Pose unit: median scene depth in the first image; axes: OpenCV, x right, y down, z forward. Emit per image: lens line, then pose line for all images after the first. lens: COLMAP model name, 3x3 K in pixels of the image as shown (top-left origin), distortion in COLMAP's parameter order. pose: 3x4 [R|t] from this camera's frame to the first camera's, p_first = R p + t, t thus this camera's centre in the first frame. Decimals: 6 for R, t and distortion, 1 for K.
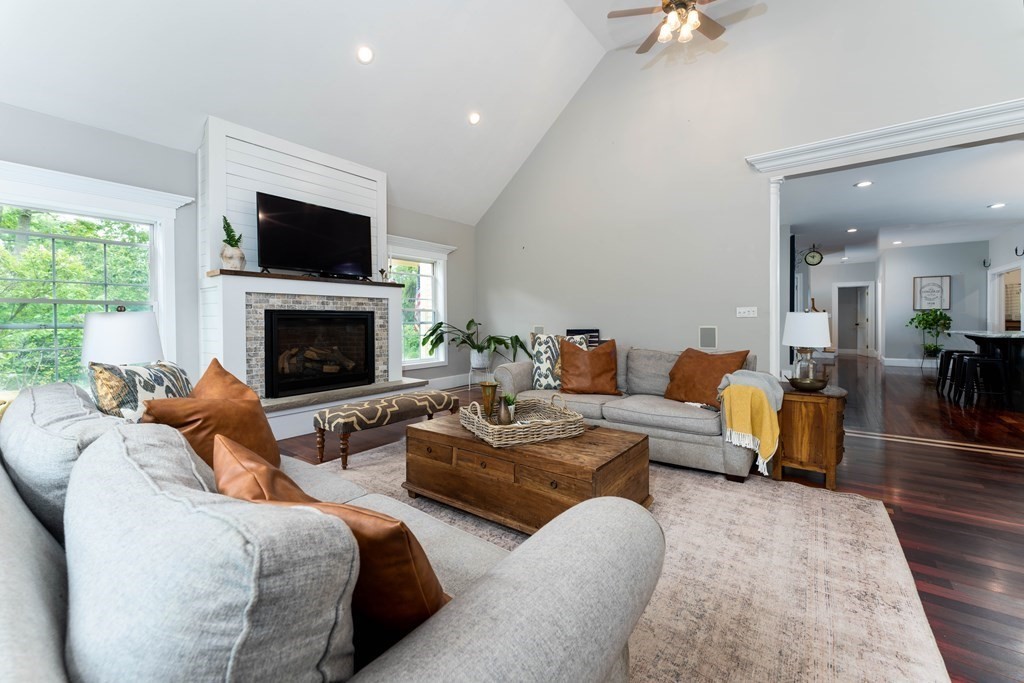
lens RADIAL K [[412.5, 0, 528.3], [0, 412.5, 326.2], [0, 0, 1]] dist [0.000564, 0.000533]
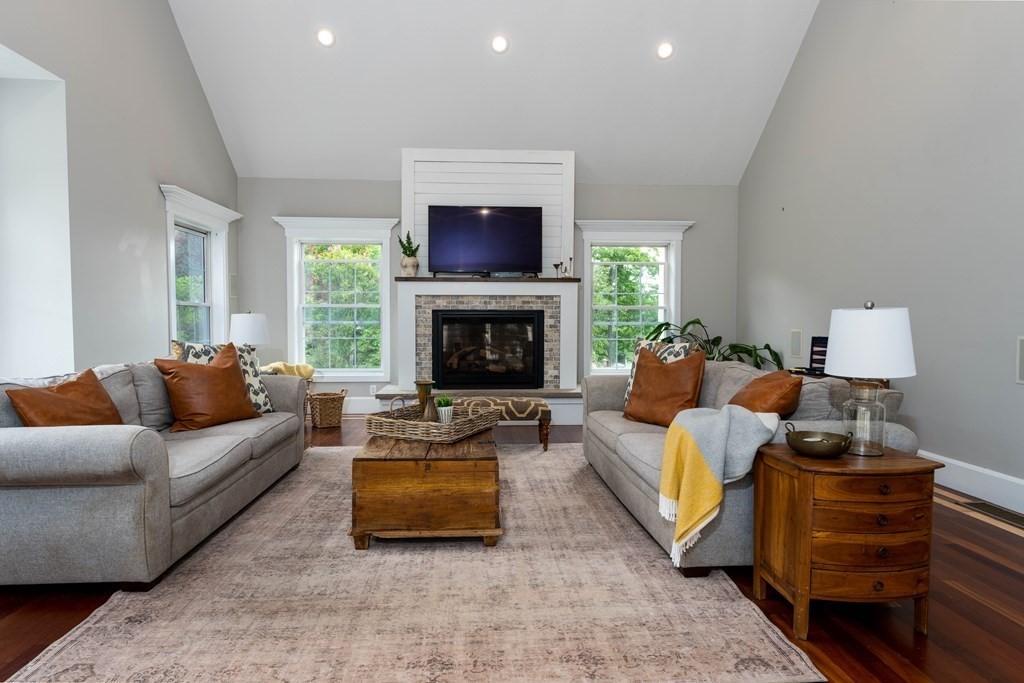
lens RADIAL K [[573.9, 0, 514.1], [0, 573.9, 344.6], [0, 0, 1]] dist [0.003003, 0.000132]
pose [[0.646127, 0.037700, -0.762298, 0.660328], [-0.015980, 0.999229, 0.035873, -0.005137], [0.763063, -0.010997, 0.646231, 0.147640]]
